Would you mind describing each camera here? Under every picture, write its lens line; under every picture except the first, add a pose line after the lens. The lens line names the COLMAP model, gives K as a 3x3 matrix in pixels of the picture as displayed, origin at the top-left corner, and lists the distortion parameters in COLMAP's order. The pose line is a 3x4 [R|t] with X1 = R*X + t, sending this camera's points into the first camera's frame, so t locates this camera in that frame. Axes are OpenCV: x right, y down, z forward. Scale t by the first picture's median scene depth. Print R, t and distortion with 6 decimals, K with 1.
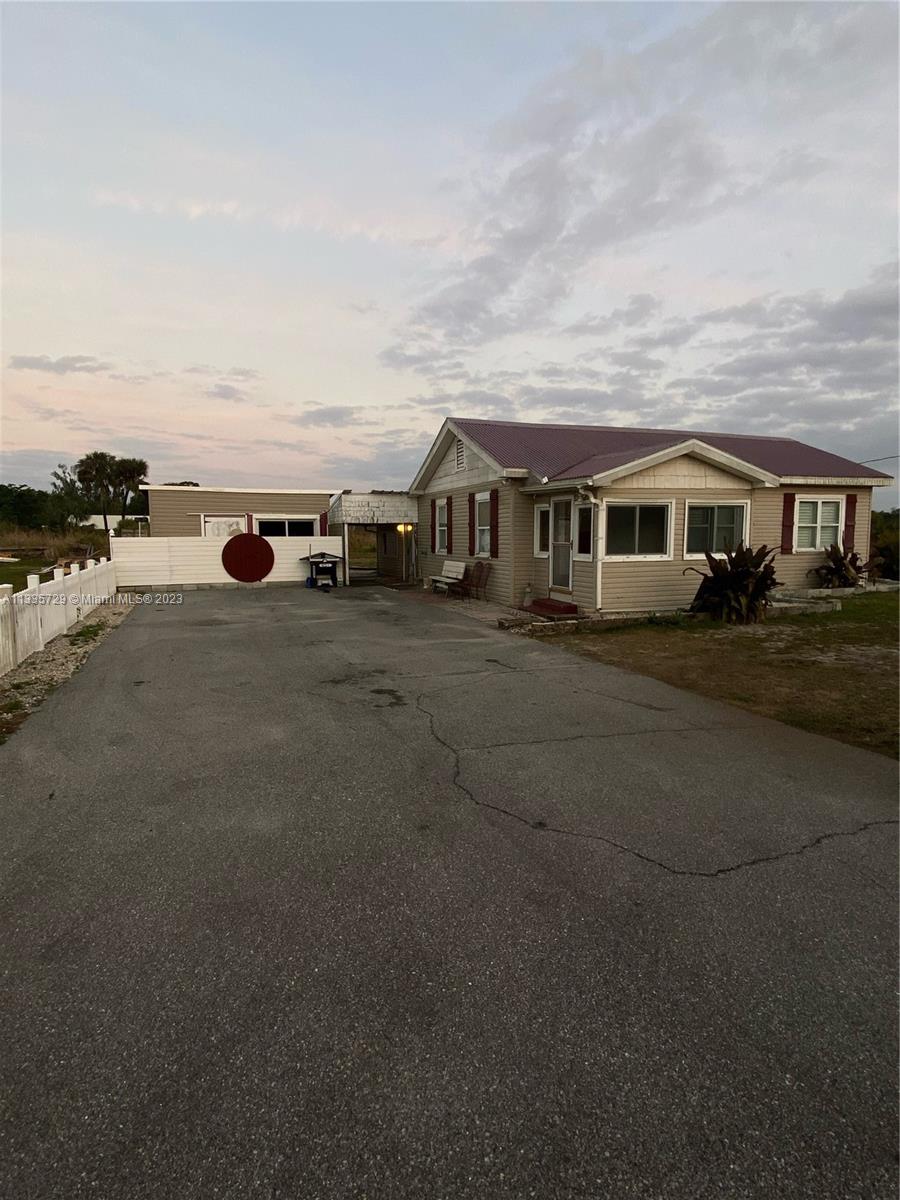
lens RADIAL K [[636.8, 0, 450.0], [0, 636.8, 600.0], [0, 0, 1]] dist [0.059499, -0.018734]
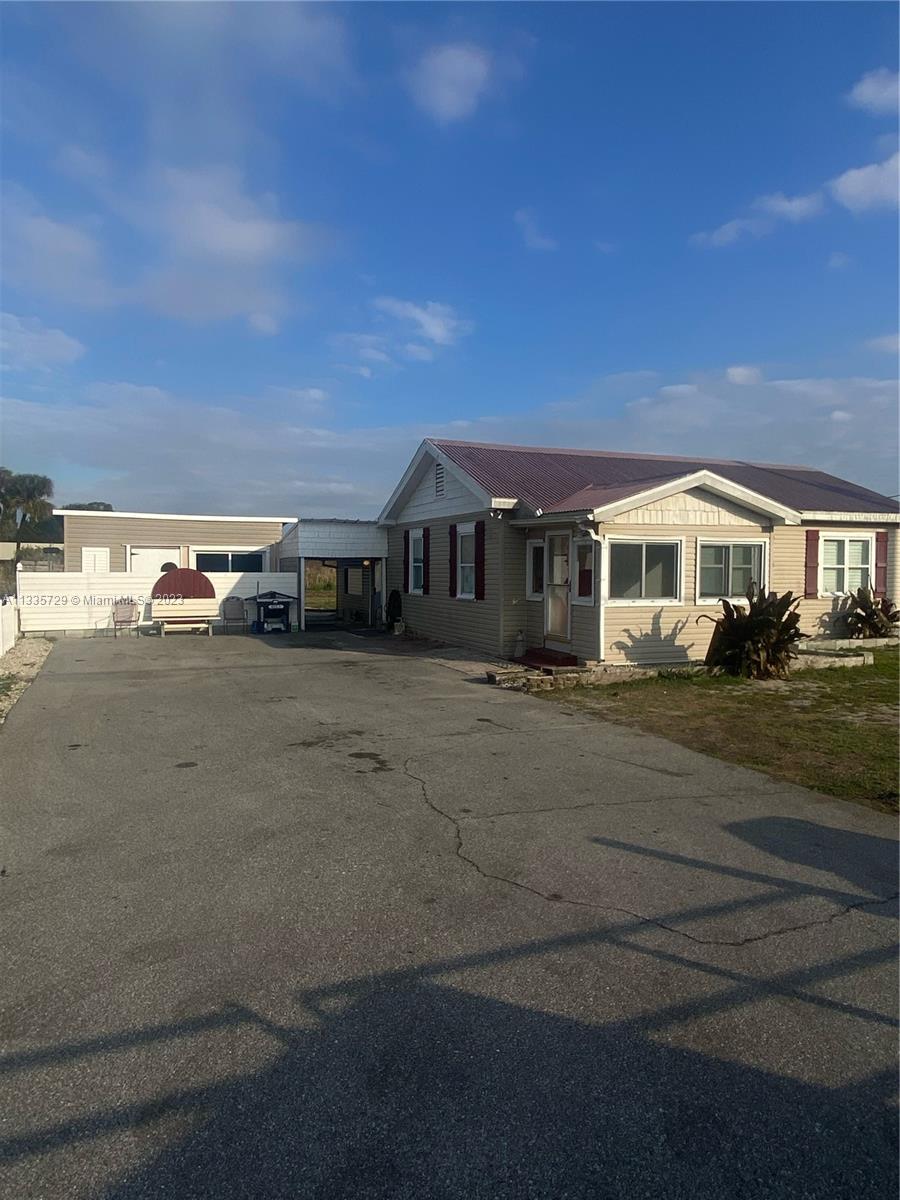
lens RADIAL K [[771.4, 0, 450.0], [0, 771.4, 600.0], [0, 0, 1]] dist [0.054501, -0.002226]
pose [[0.998990, 0.008192, 0.044170, -0.019976], [-0.005450, 0.998071, -0.061850, -0.002371], [-0.044592, 0.061547, 0.997108, -0.043551]]
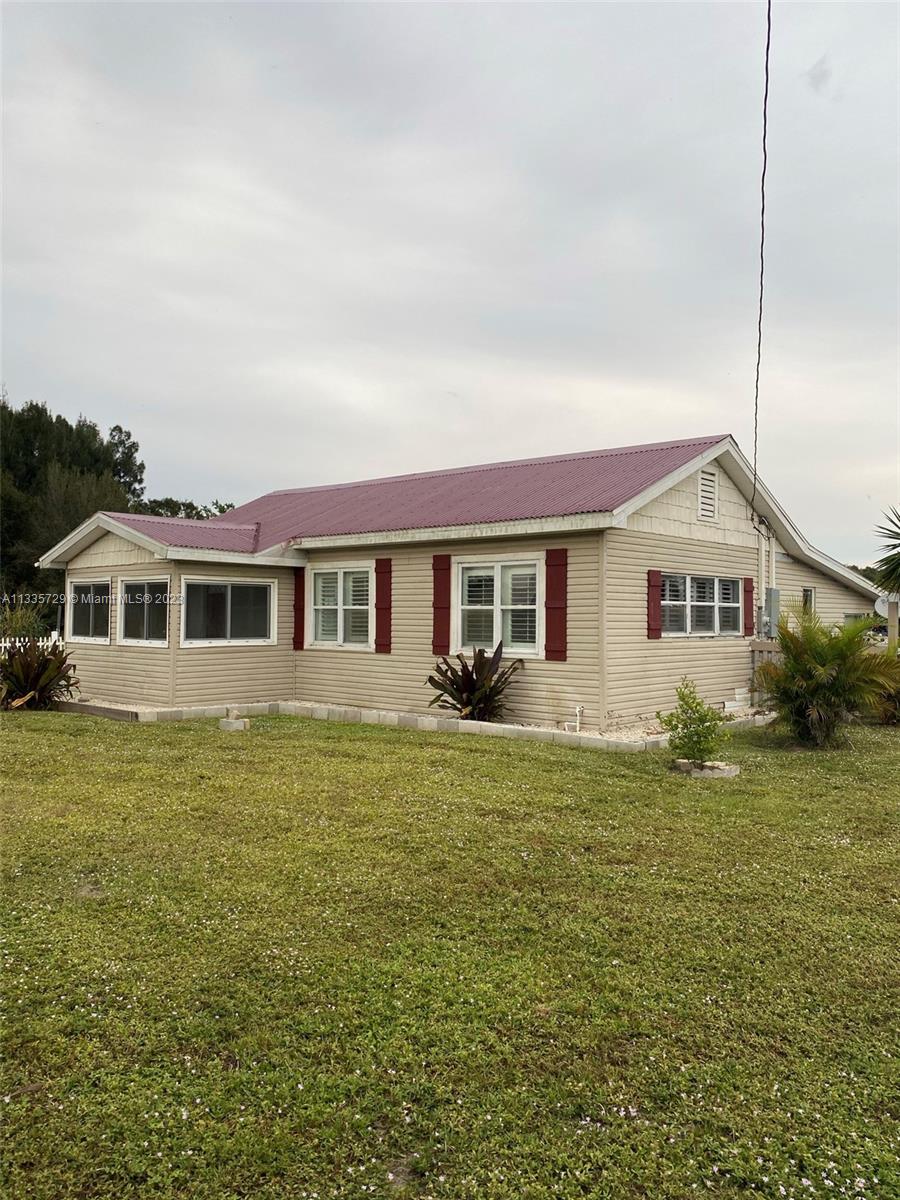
lens RADIAL K [[946.7, 0, 450.0], [0, 946.7, 600.0], [0, 0, 1]] dist [0.073114, 0.000647]
pose [[0.454692, 0.008344, -0.890610, 1.776663], [-0.099193, 0.994210, -0.041327, -0.117840], [0.885108, 0.107133, 0.452887, 0.825128]]
